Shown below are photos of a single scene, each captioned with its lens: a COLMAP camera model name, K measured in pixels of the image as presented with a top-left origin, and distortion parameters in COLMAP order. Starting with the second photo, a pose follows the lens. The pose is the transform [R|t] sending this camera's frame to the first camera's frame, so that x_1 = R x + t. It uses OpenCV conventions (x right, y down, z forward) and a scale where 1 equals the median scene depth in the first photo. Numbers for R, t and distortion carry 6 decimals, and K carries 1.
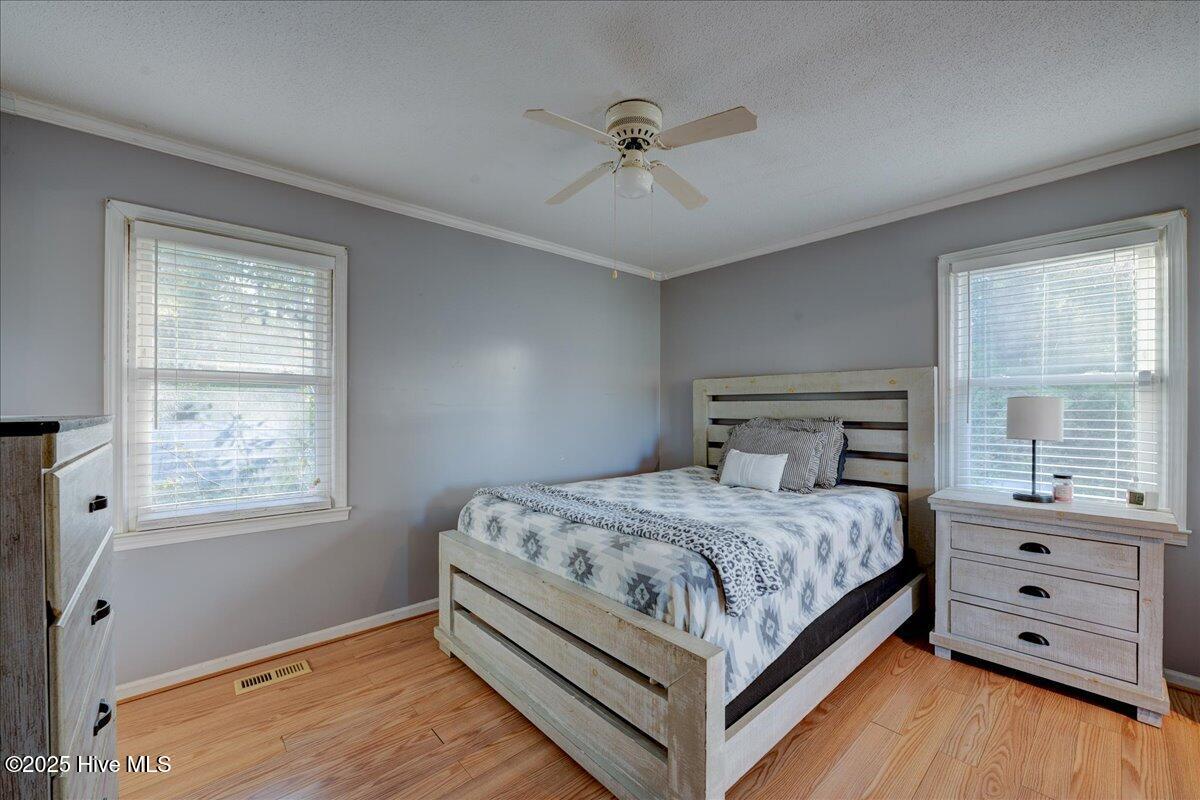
lens RADIAL K [[476.9, 0, 598.4], [0, 476.9, 399.8], [0, 0, 1]] dist [-0.015006, 0.000262]
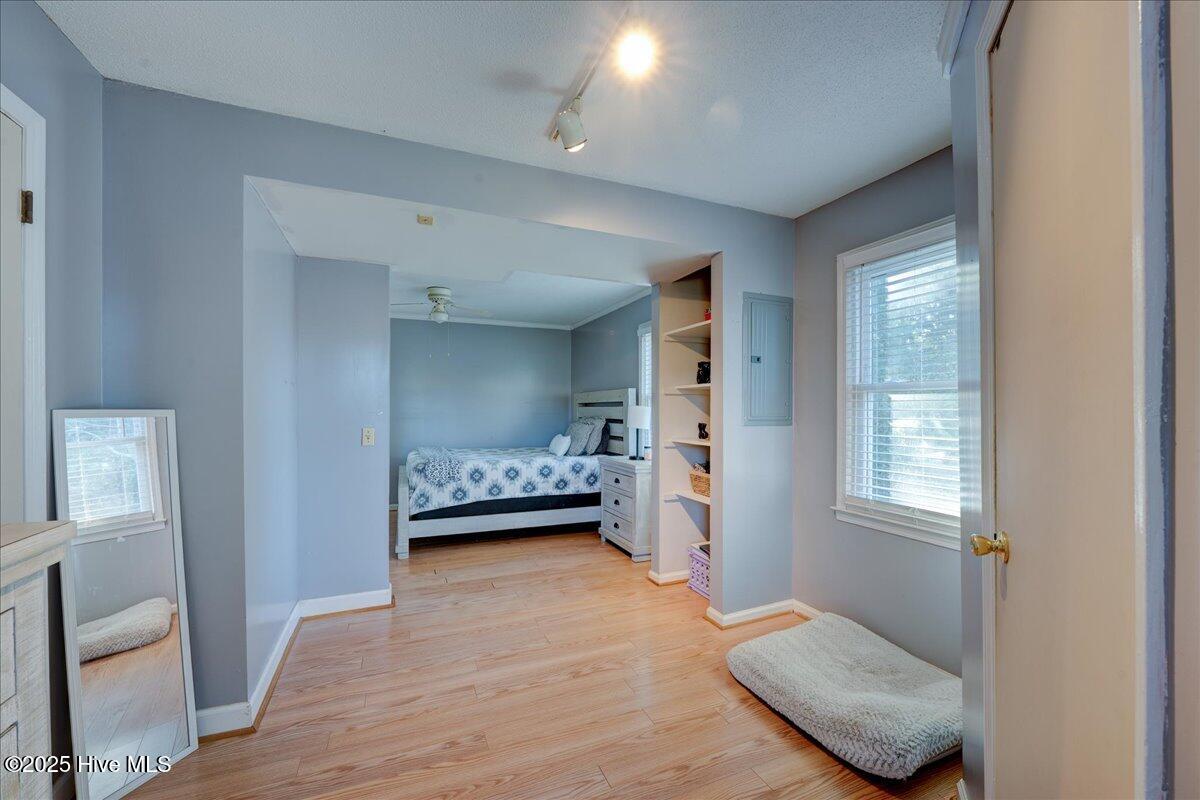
lens RADIAL K [[476.9, 0, 598.4], [0, 476.9, 399.8], [0, 0, 1]] dist [-0.015006, 0.000262]
pose [[0.941569, -0.002414, -0.336813, 1.127641], [-0.000226, 0.999970, -0.007798, -0.010384], [0.336821, 0.007419, 0.941539, -0.690688]]
